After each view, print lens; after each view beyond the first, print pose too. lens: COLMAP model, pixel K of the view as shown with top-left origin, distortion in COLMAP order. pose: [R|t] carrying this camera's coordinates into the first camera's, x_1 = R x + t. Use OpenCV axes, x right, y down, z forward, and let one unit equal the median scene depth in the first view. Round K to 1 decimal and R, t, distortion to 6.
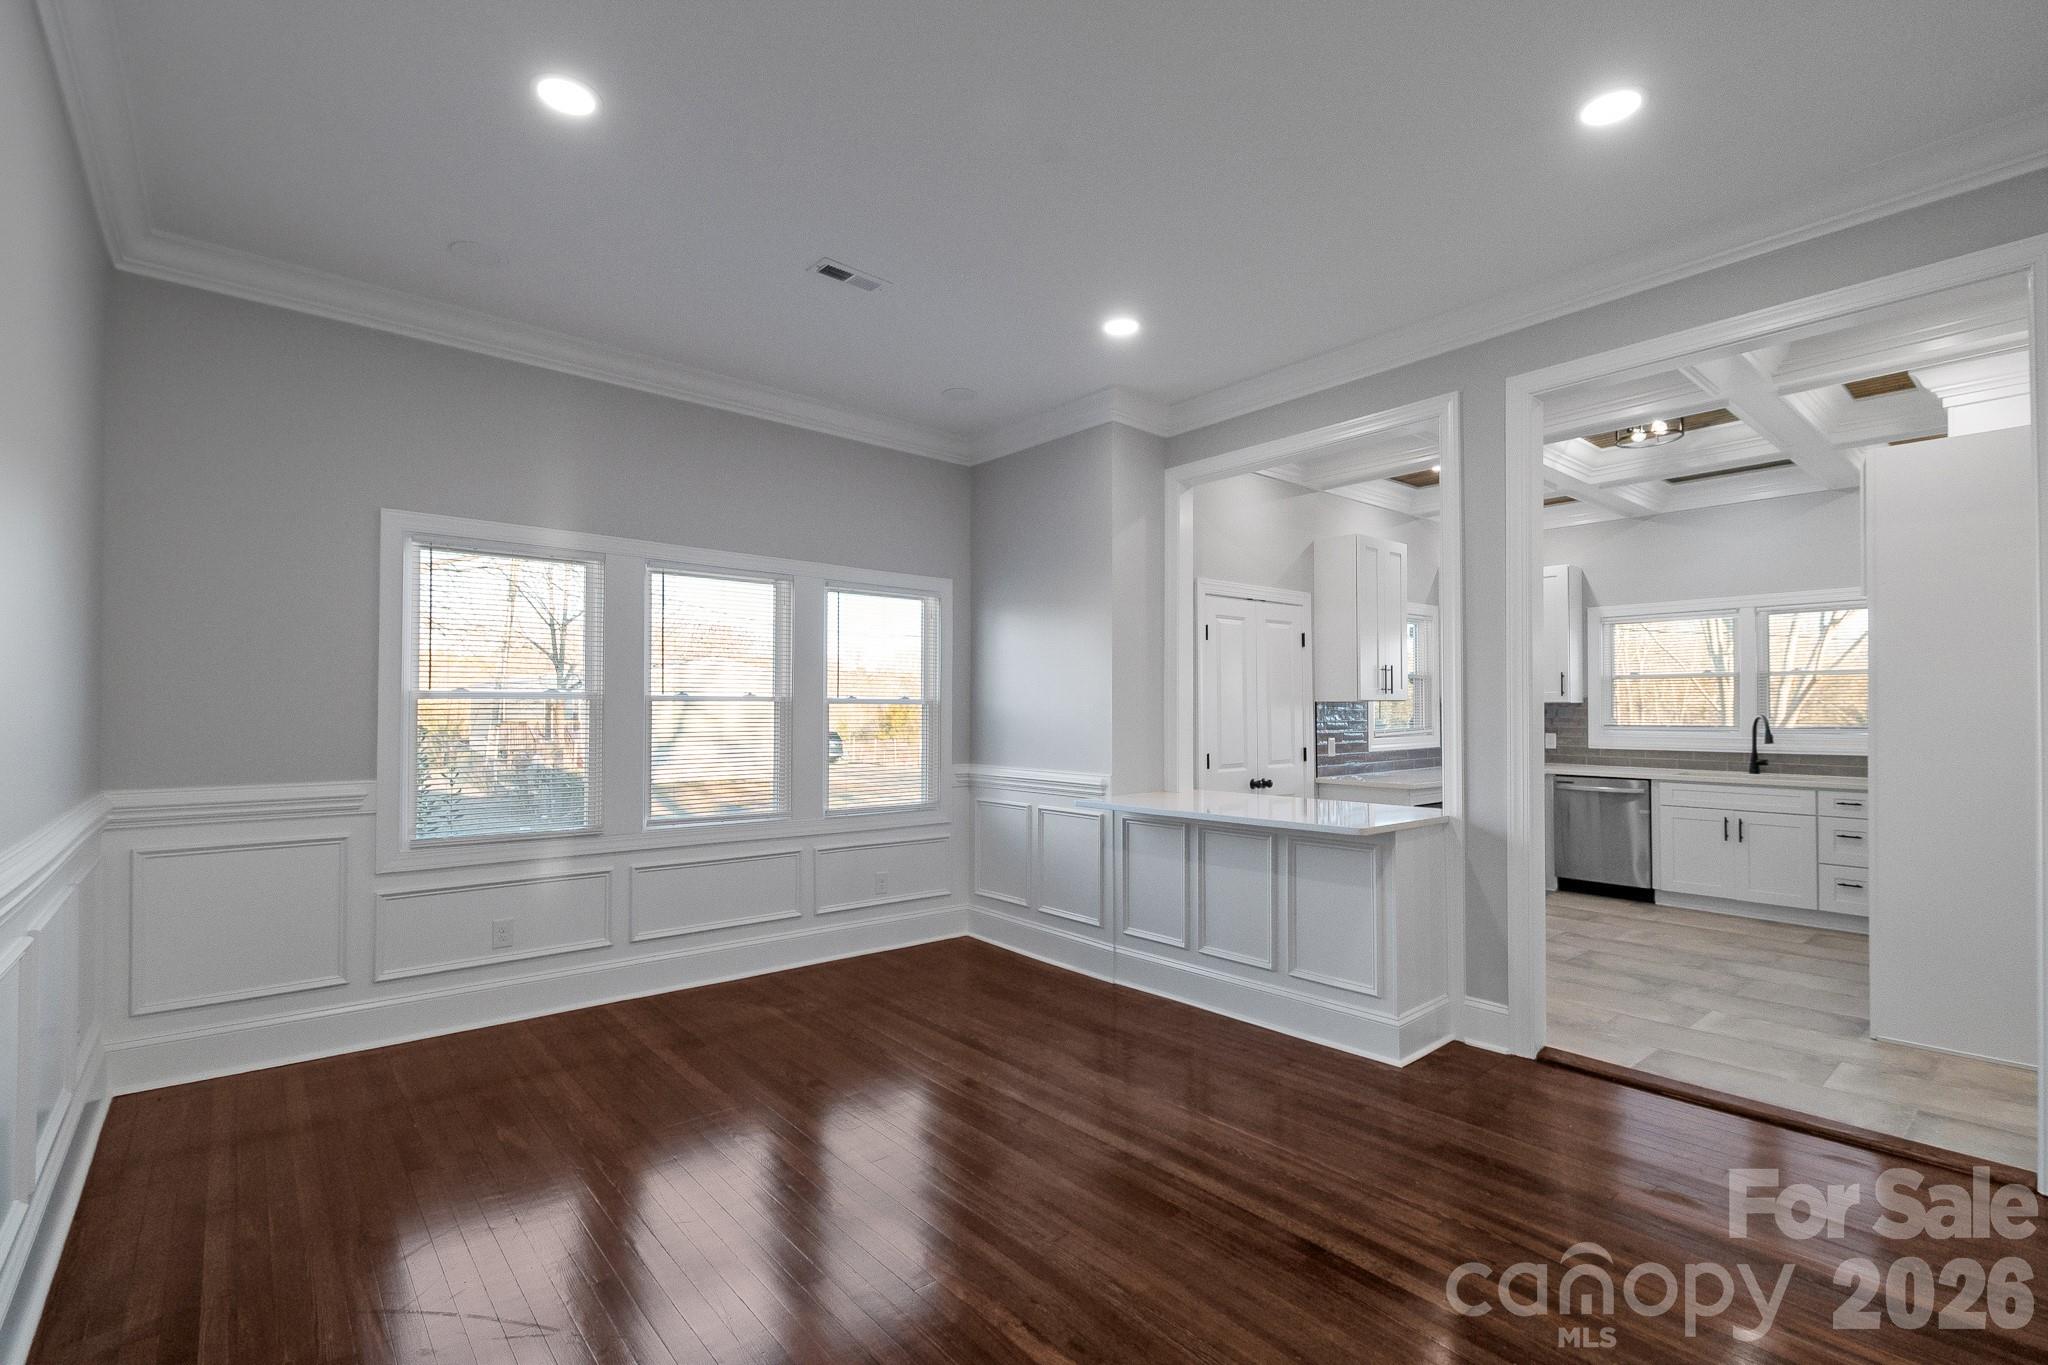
lens RADIAL K [[938.5, 0, 1023.6], [0, 938.5, 690.8], [0, 0, 1]] dist [0.004826, -0.001077]
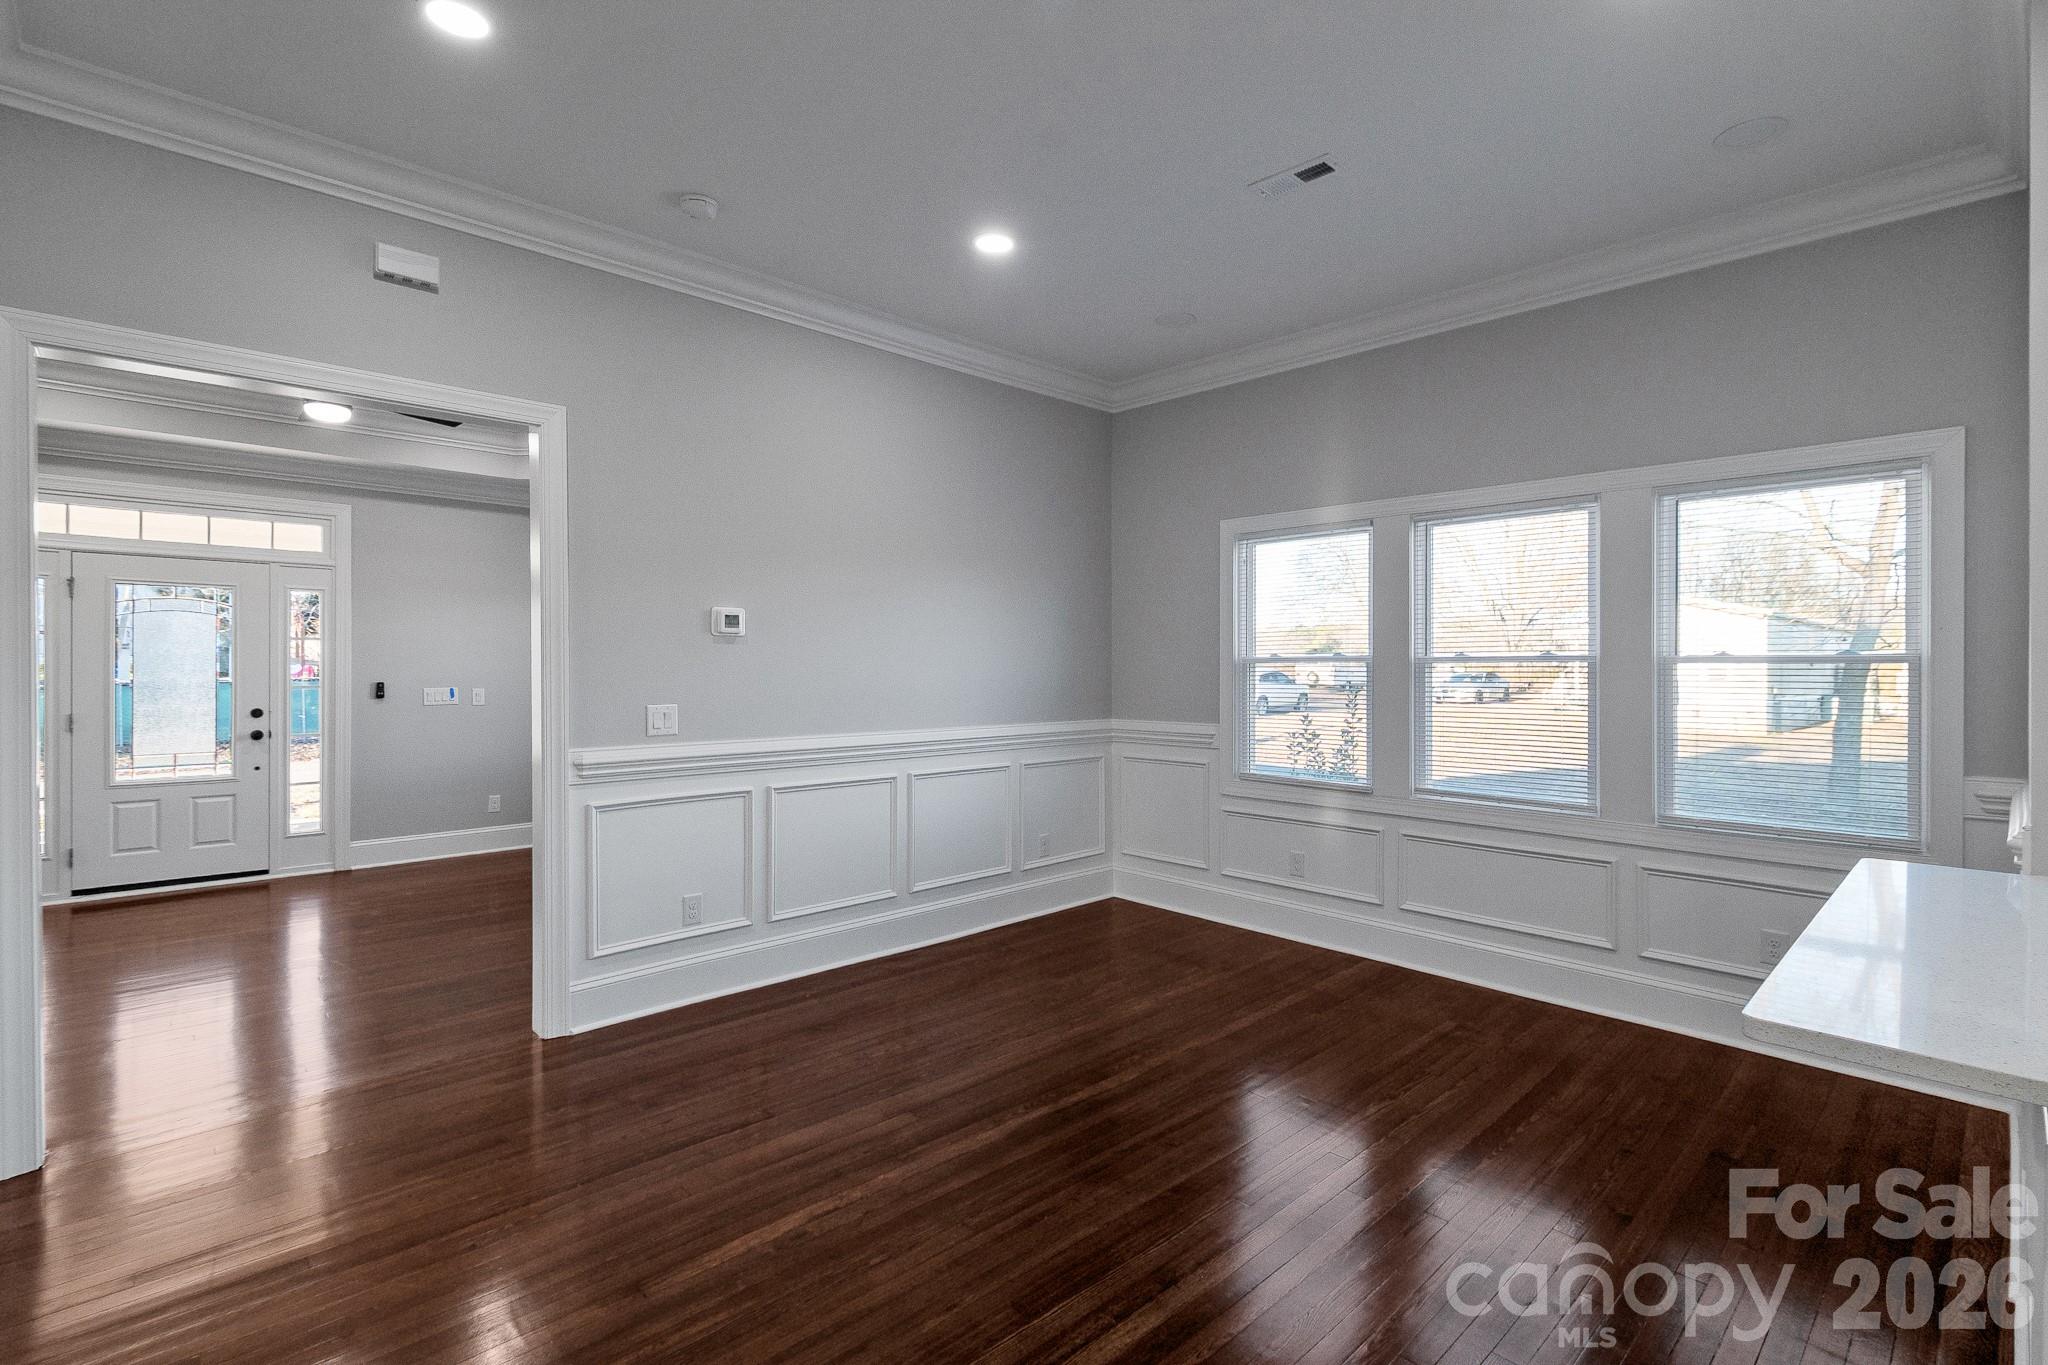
lens RADIAL K [[938.5, 0, 1001.8], [0, 938.5, 670.1], [0, 0, 1]] dist [0.004826, -0.001077]
pose [[0.030342, 0.000102, -0.999540, 0.436380], [0.022712, 0.999742, 0.000791, 0.006456], [0.999282, -0.022725, 0.030332, 0.441543]]
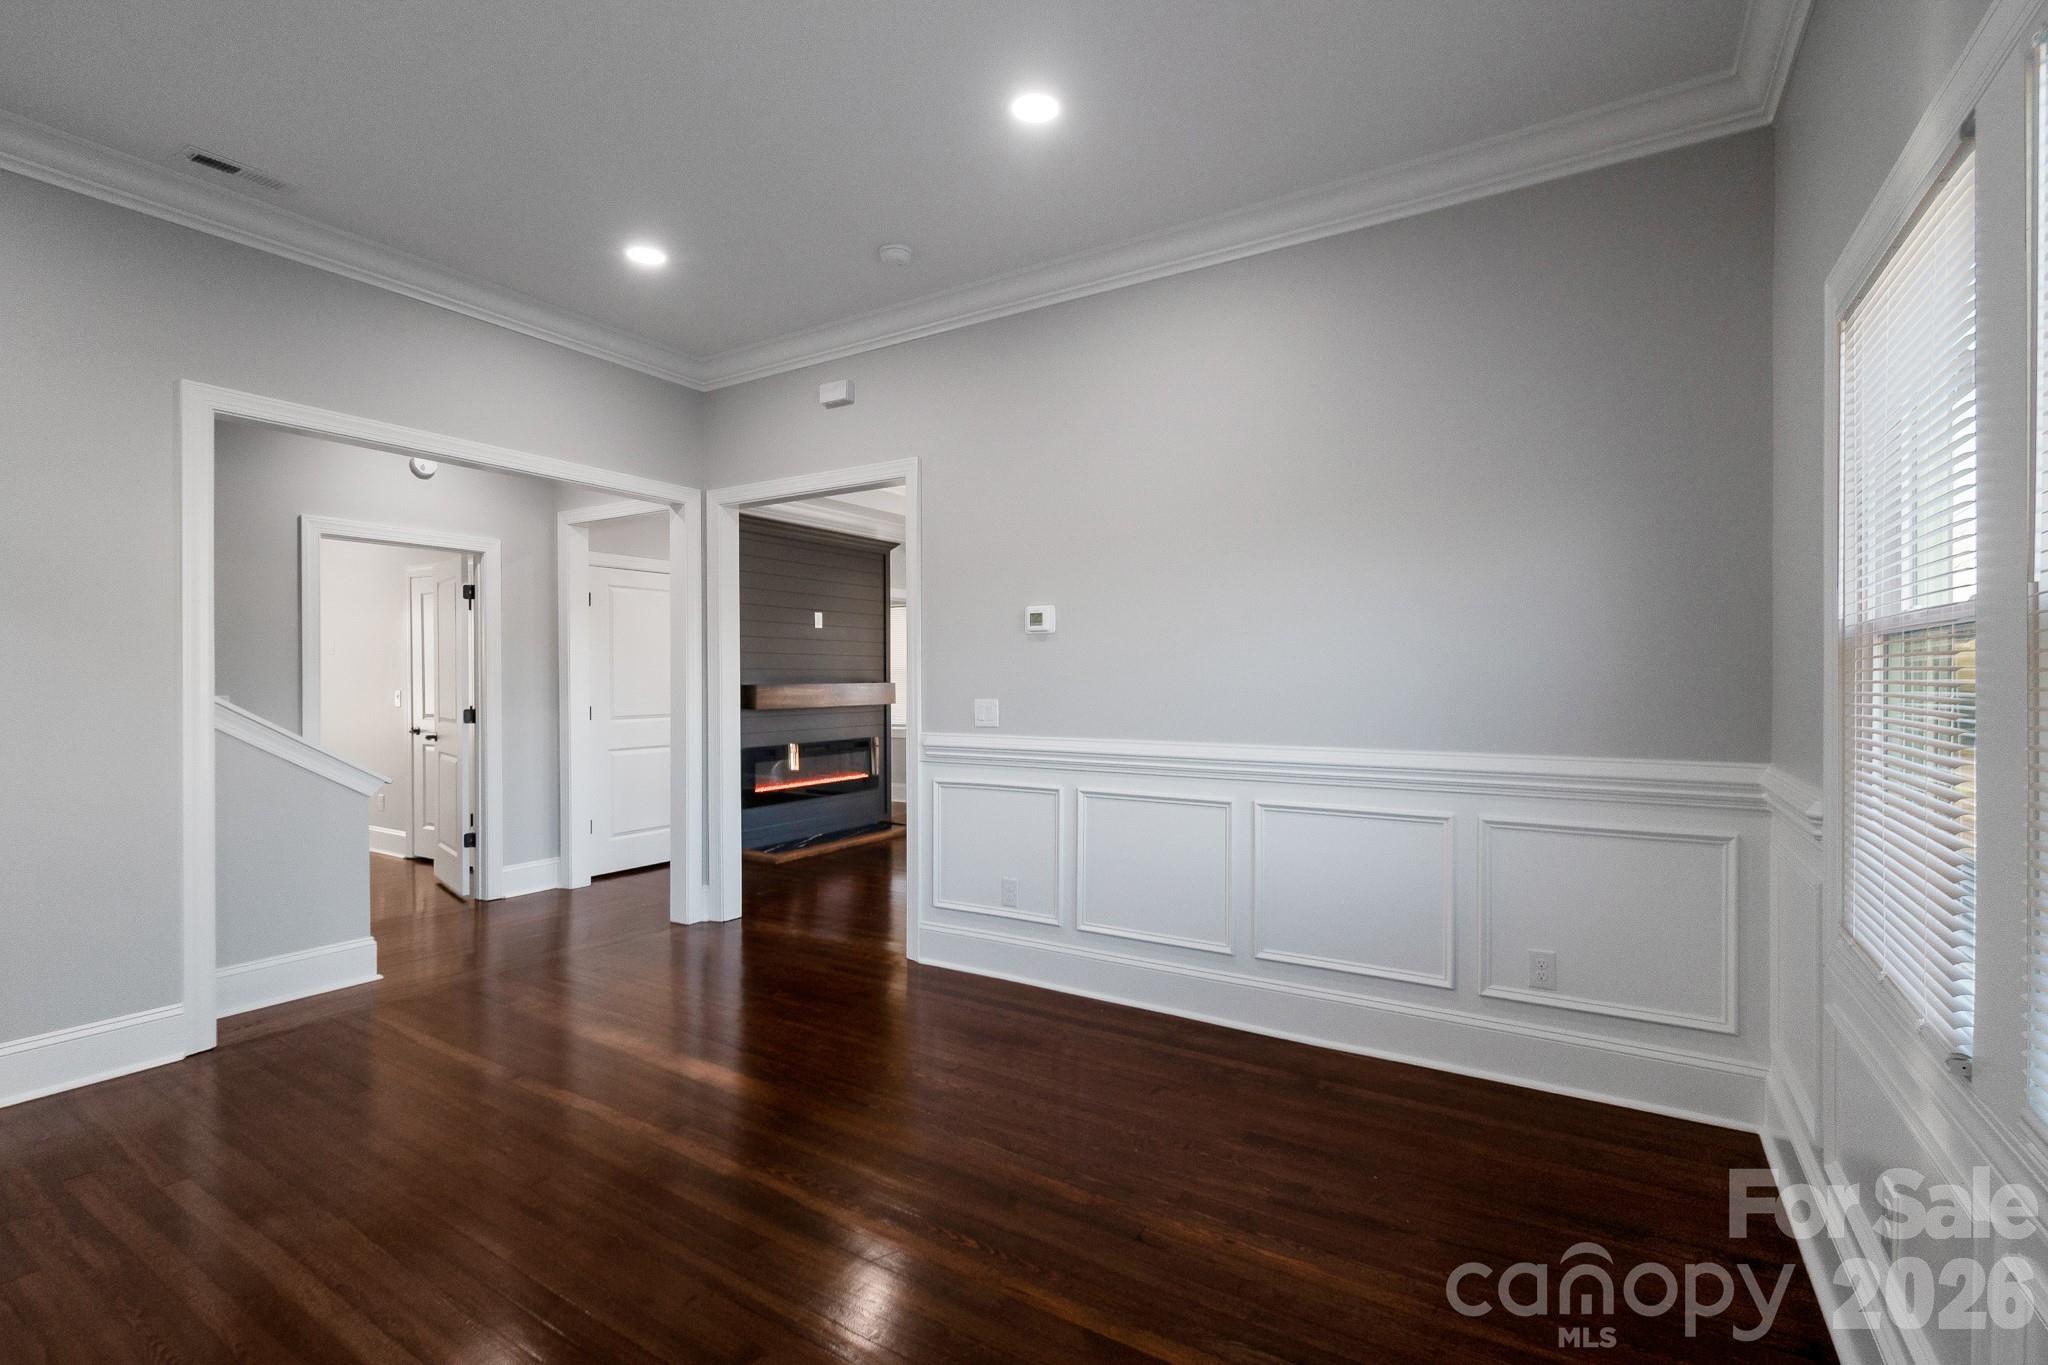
lens RADIAL K [[938.5, 0, 1002.6], [0, 938.5, 678.0], [0, 0, 1]] dist [0.004826, -0.001077]
pose [[-0.959699, -0.000412, -0.281030, -0.081548], [0.006029, 0.999739, -0.022056, 0.027291], [0.280965, -0.022861, -0.959446, 0.969633]]
